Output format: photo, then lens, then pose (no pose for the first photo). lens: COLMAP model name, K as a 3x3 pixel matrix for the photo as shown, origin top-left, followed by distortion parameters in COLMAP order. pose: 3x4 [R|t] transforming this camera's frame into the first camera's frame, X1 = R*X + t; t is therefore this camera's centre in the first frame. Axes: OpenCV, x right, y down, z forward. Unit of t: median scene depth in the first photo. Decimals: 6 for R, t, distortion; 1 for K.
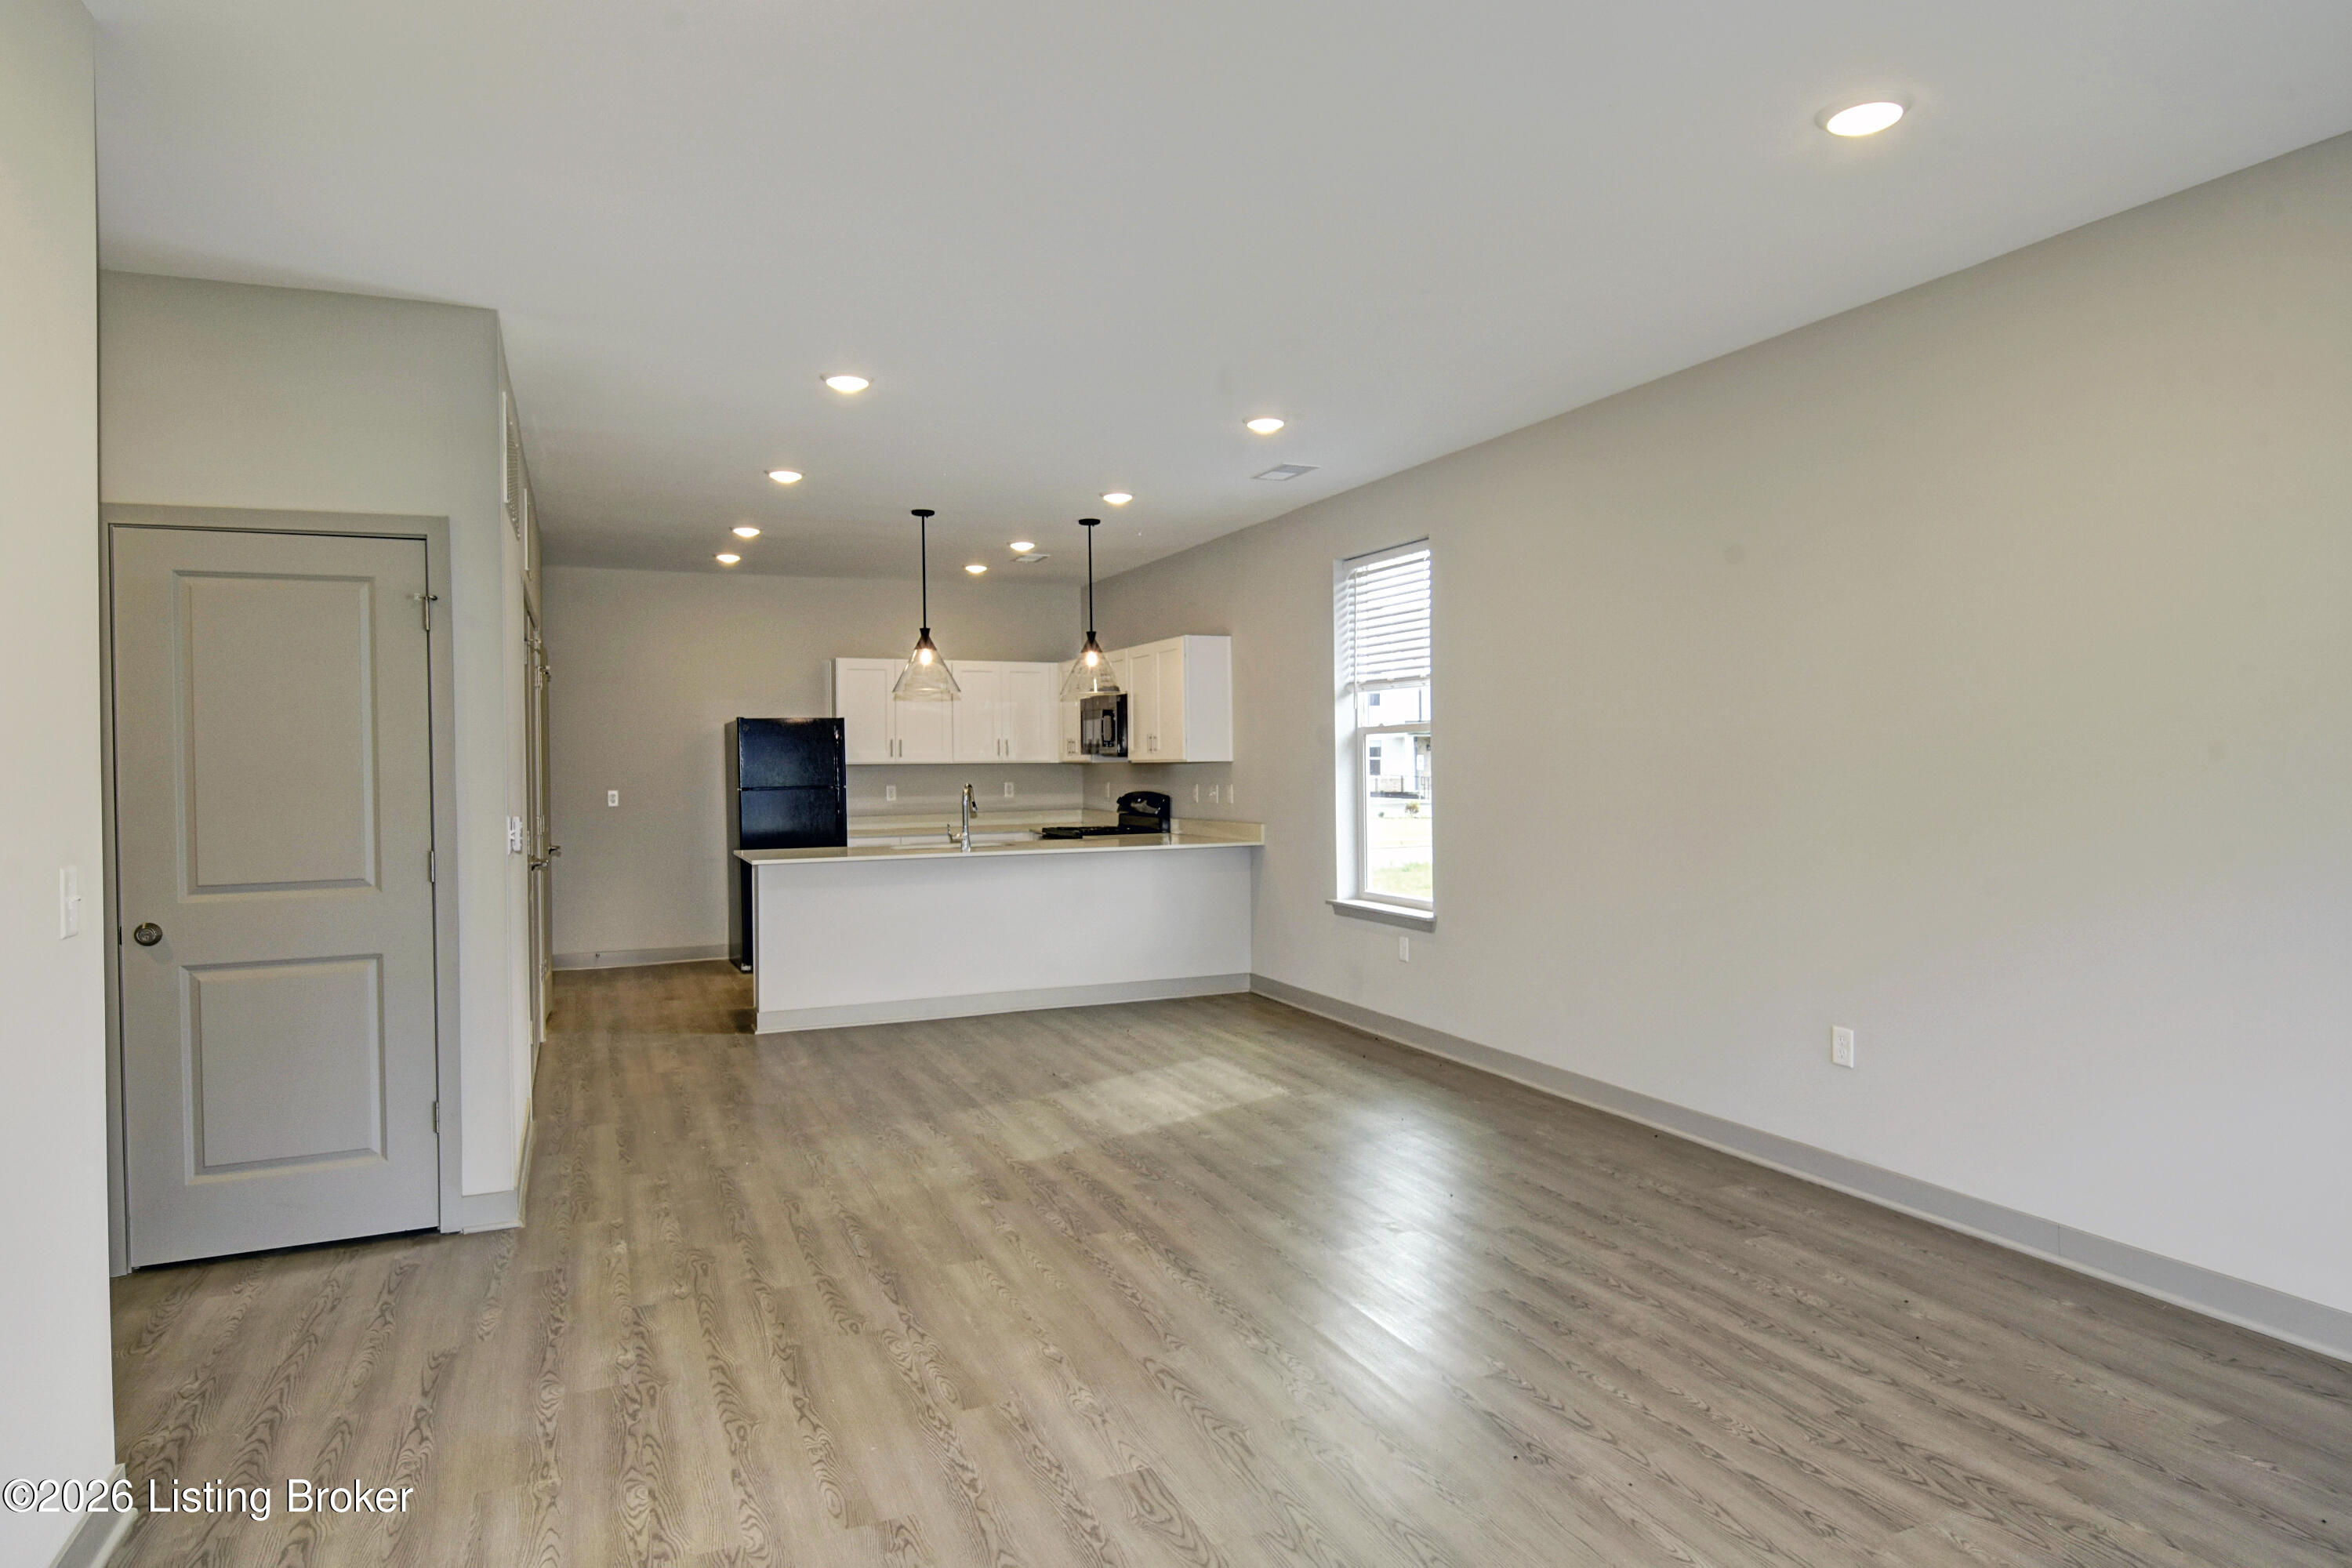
lens RADIAL K [[1366.5, 0, 1176.0], [0, 1366.5, 784.0], [0, 0, 1]] dist [0.009509, -0.015390]
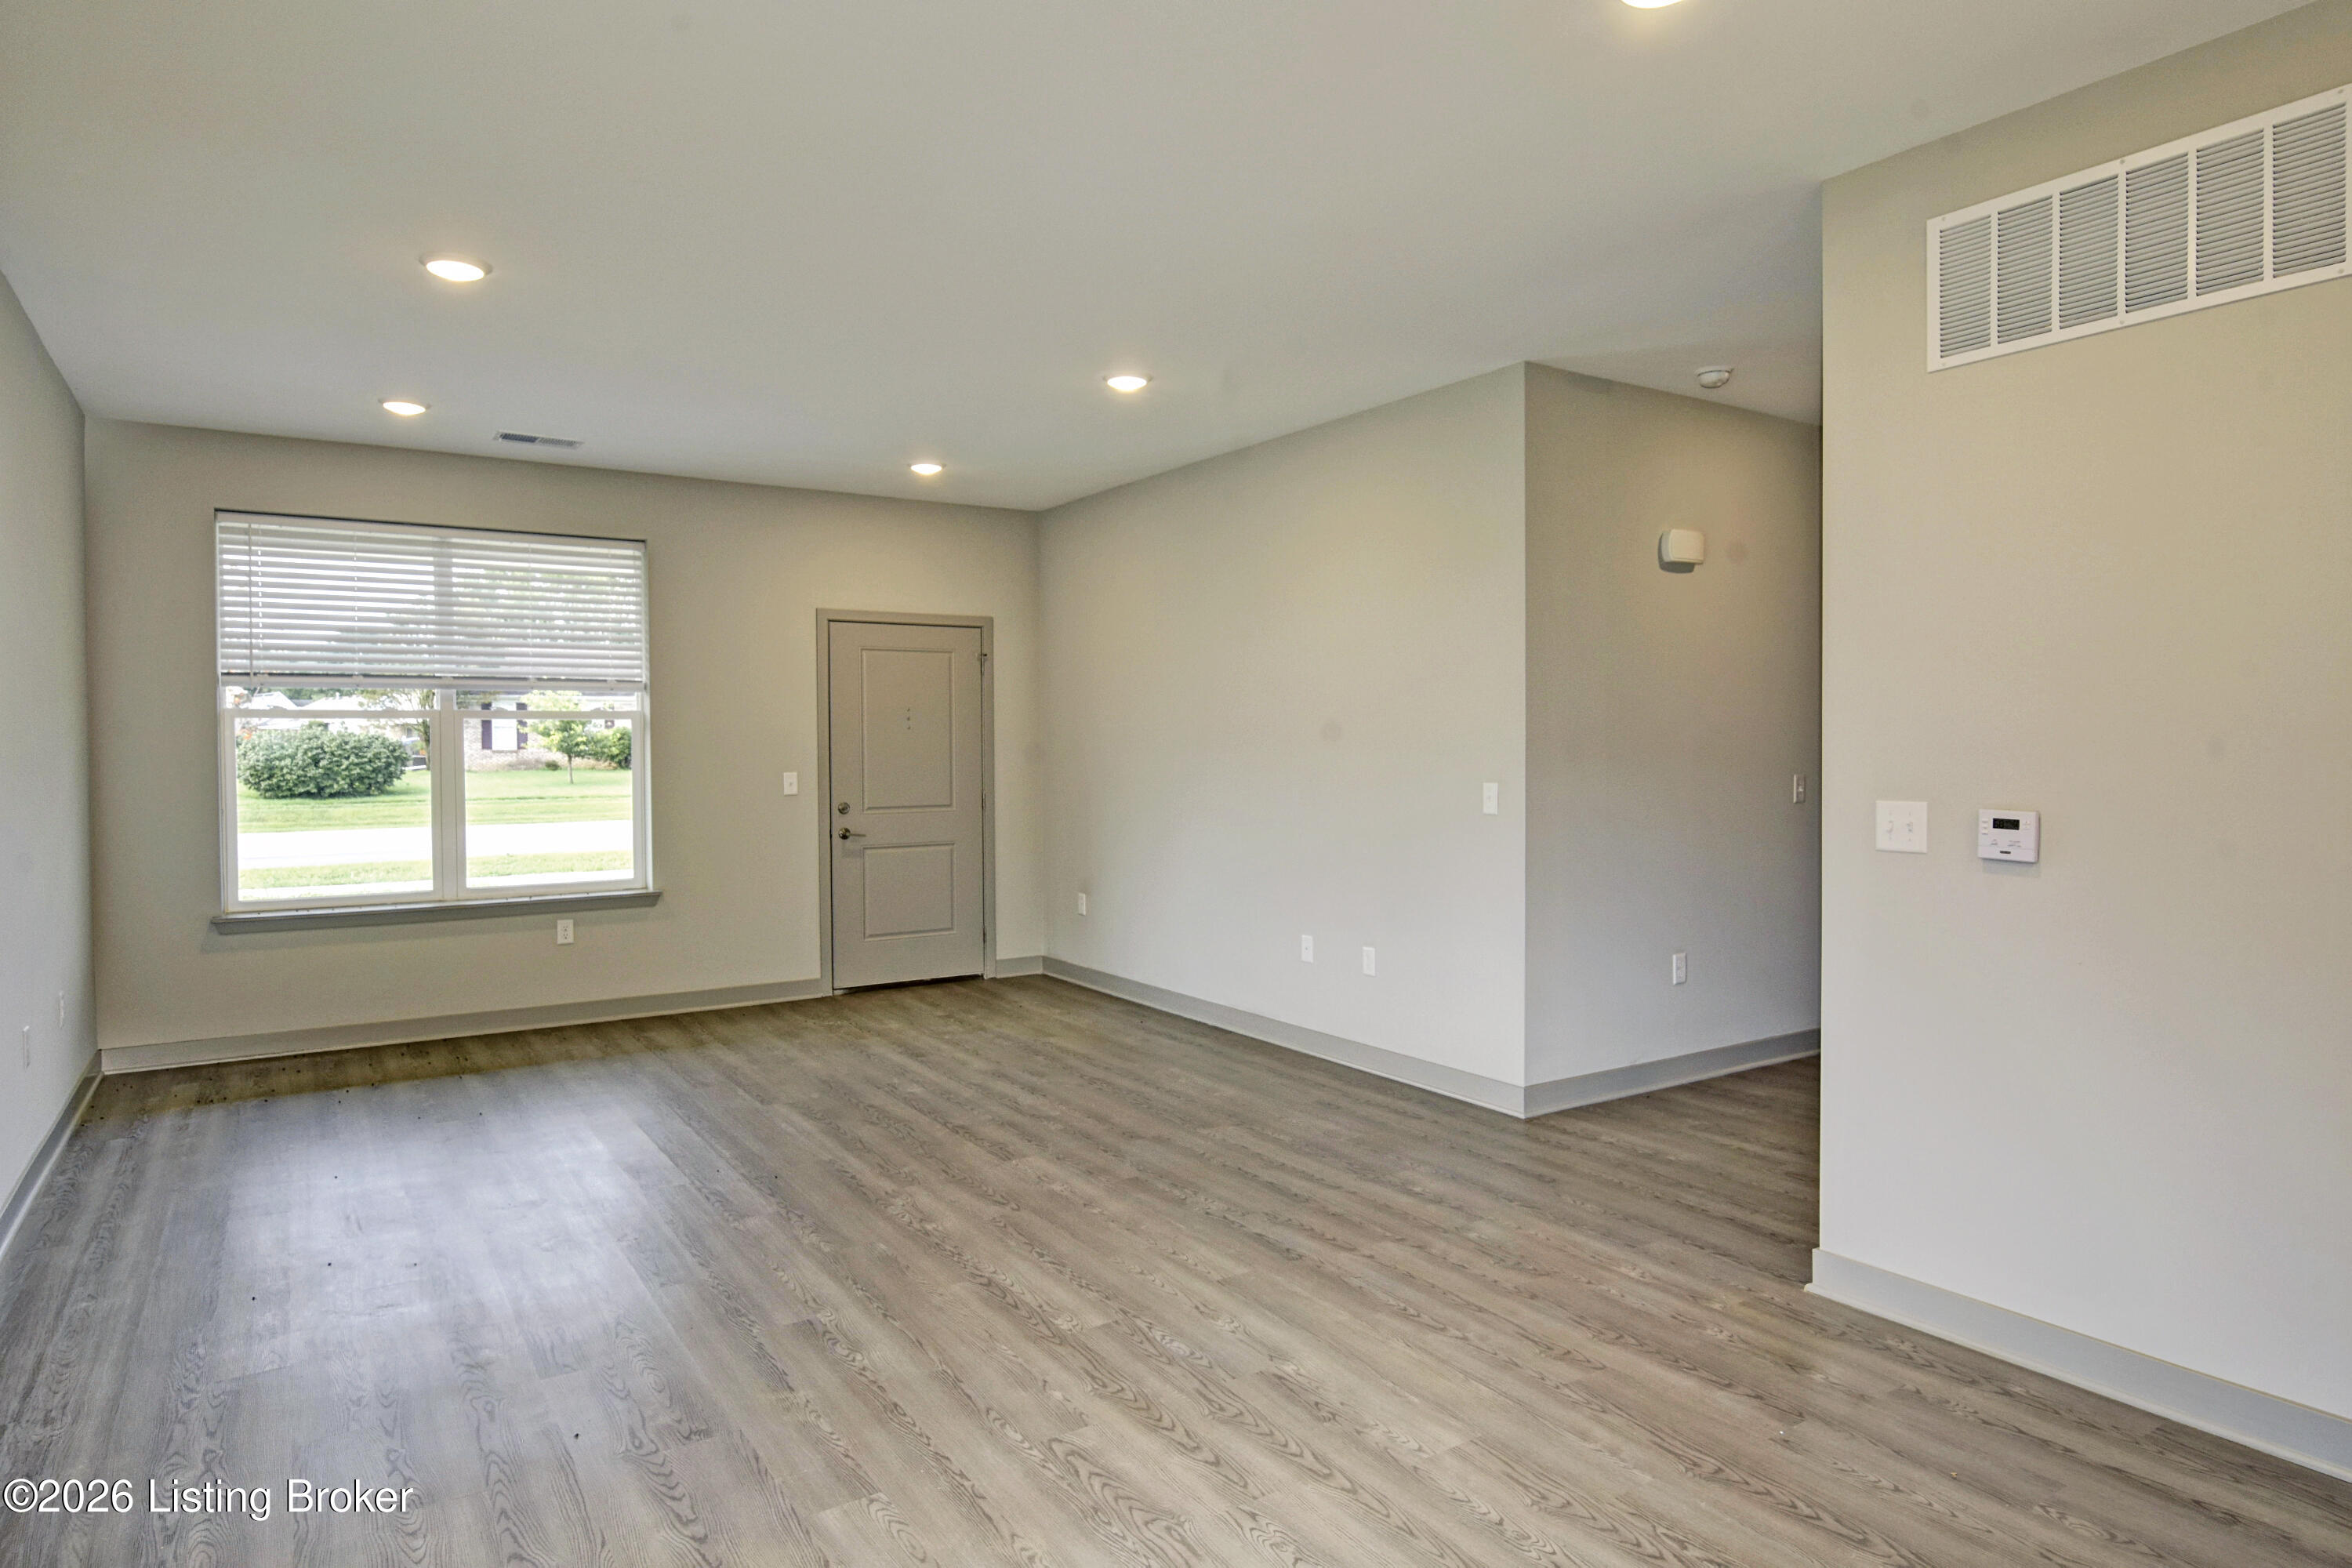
lens RADIAL K [[1366.5, 0, 1176.0], [0, 1366.5, 784.0], [0, 0, 1]] dist [0.009509, -0.015390]
pose [[-0.985440, 0.019560, -0.168896, 0.034100], [0.011272, 0.998691, 0.049891, -0.031245], [0.169651, 0.047260, -0.984370, 1.885821]]
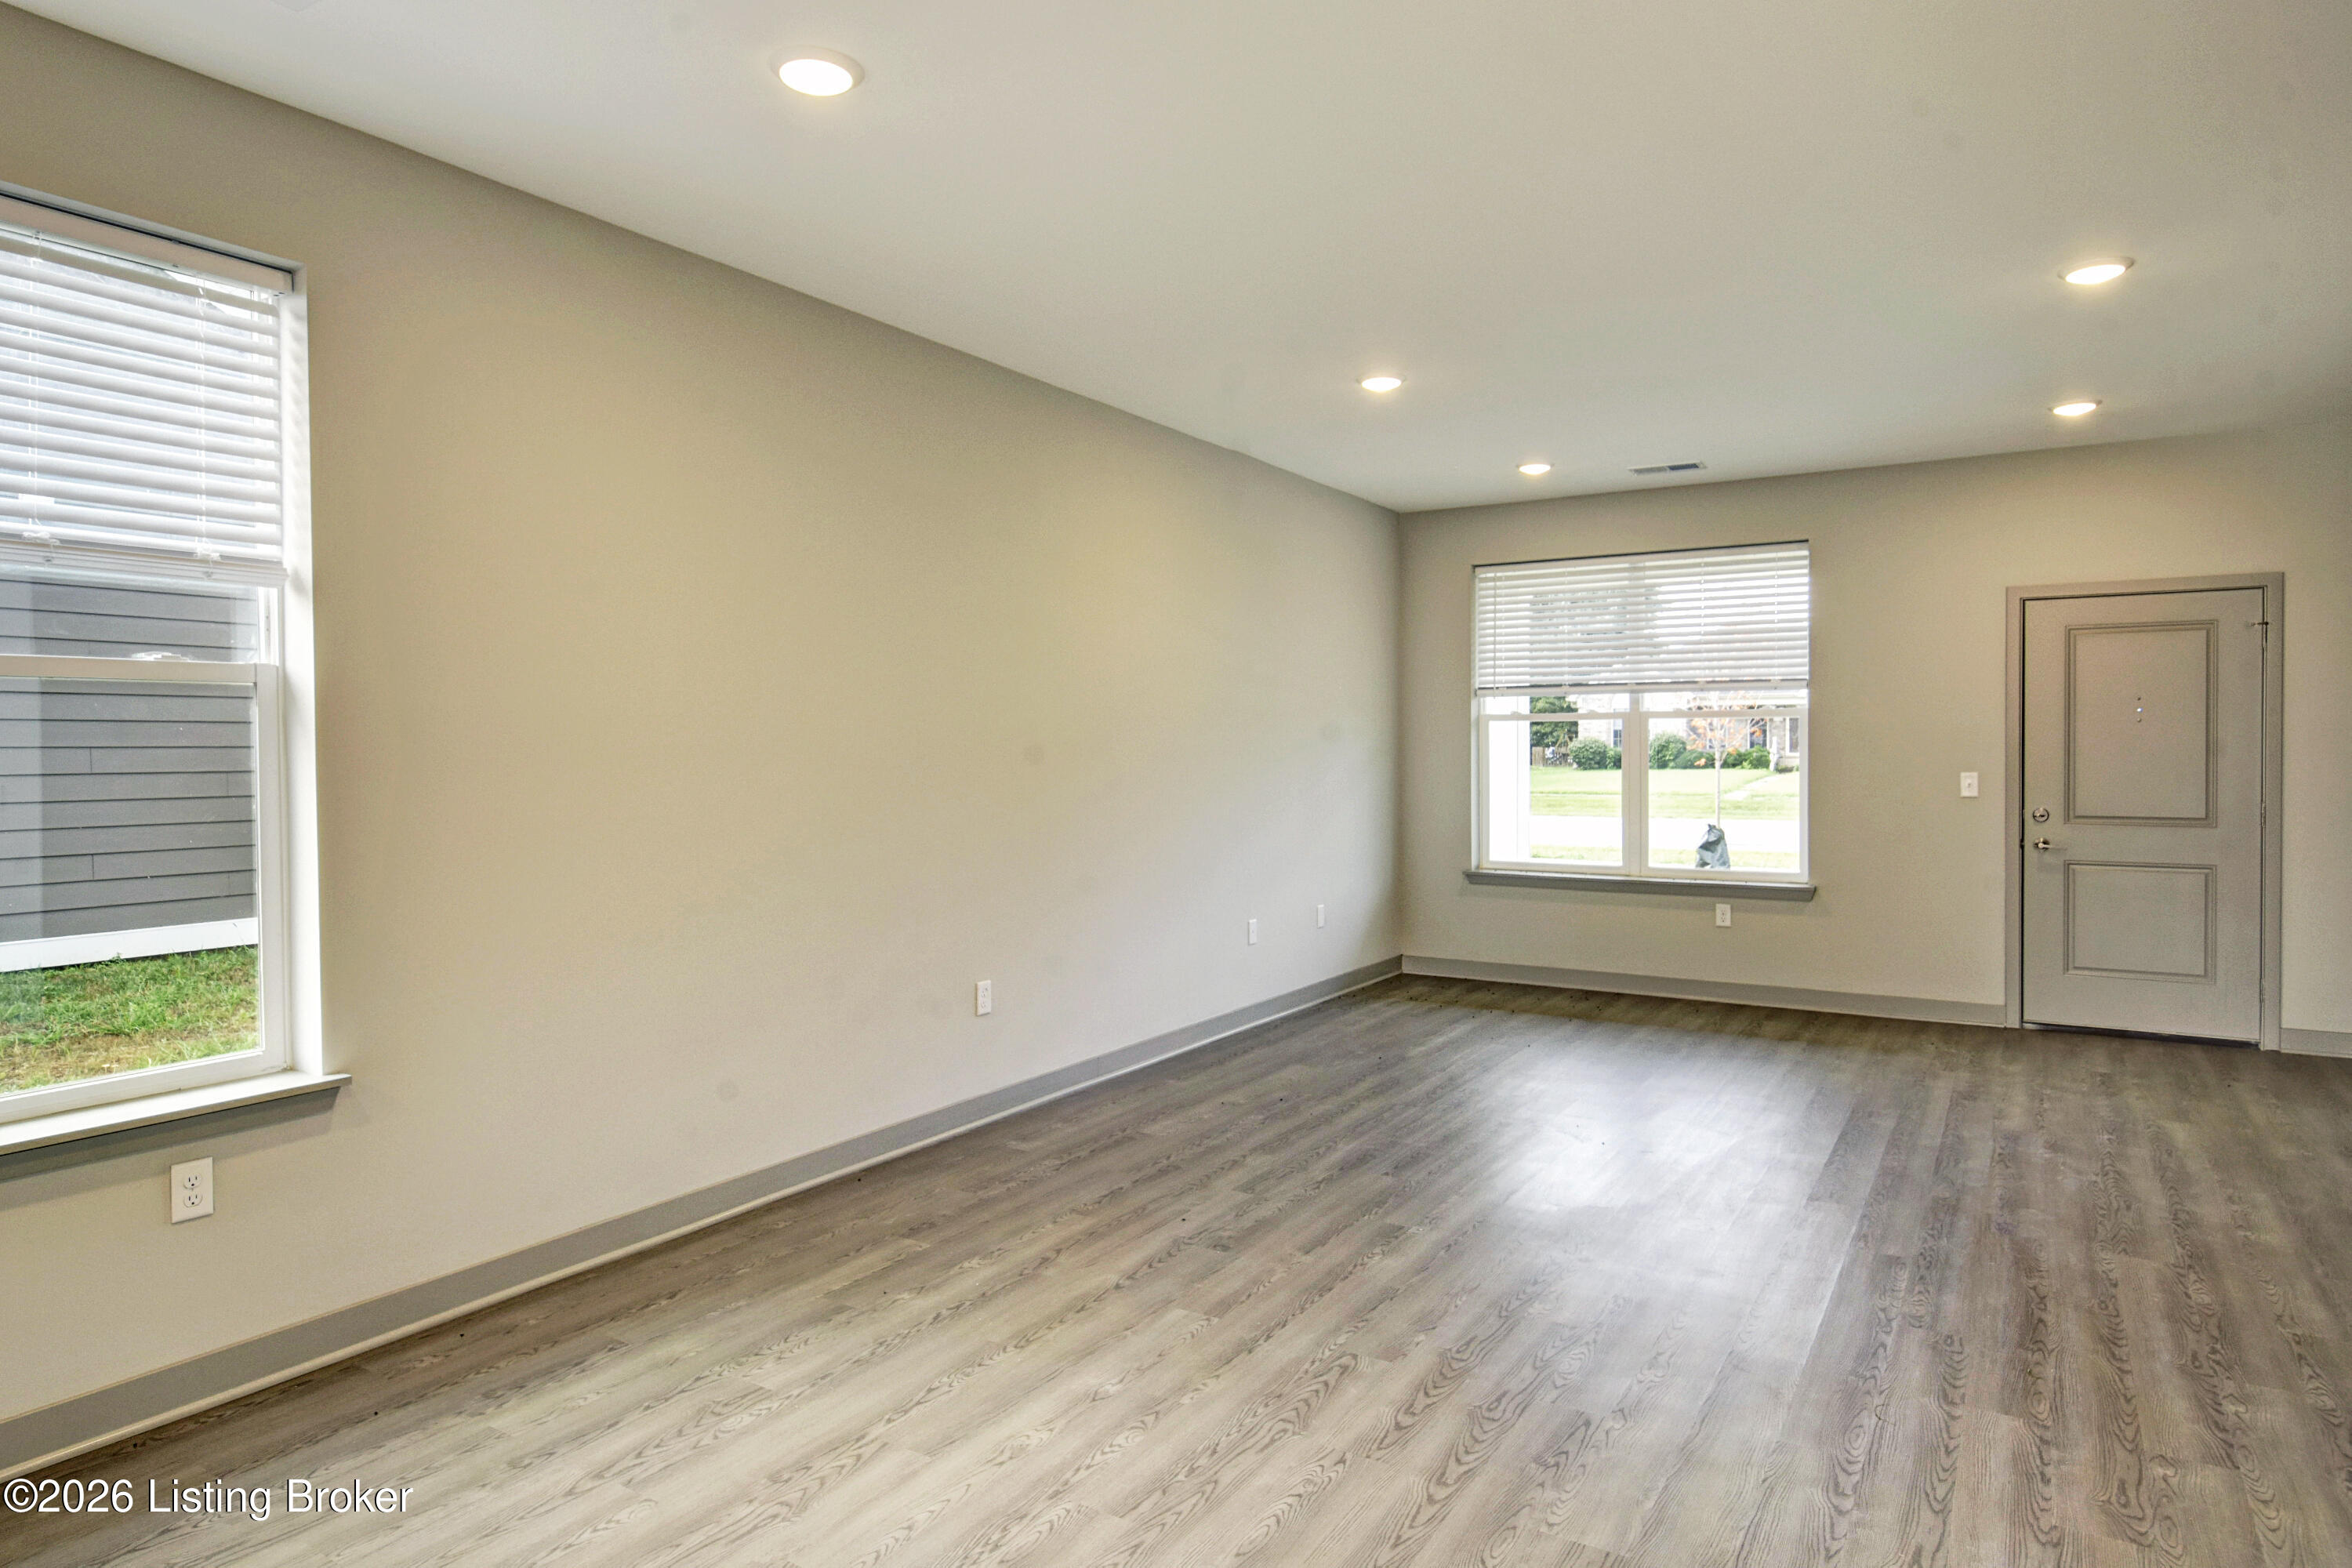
lens RADIAL K [[1366.5, 0, 1176.0], [0, 1366.5, 784.0], [0, 0, 1]] dist [0.009509, -0.015390]
pose [[-0.566578, -0.011517, 0.823928, -0.618350], [0.022980, 0.999293, 0.029771, -0.018325], [-0.823688, 0.035801, -0.565912, 1.720724]]
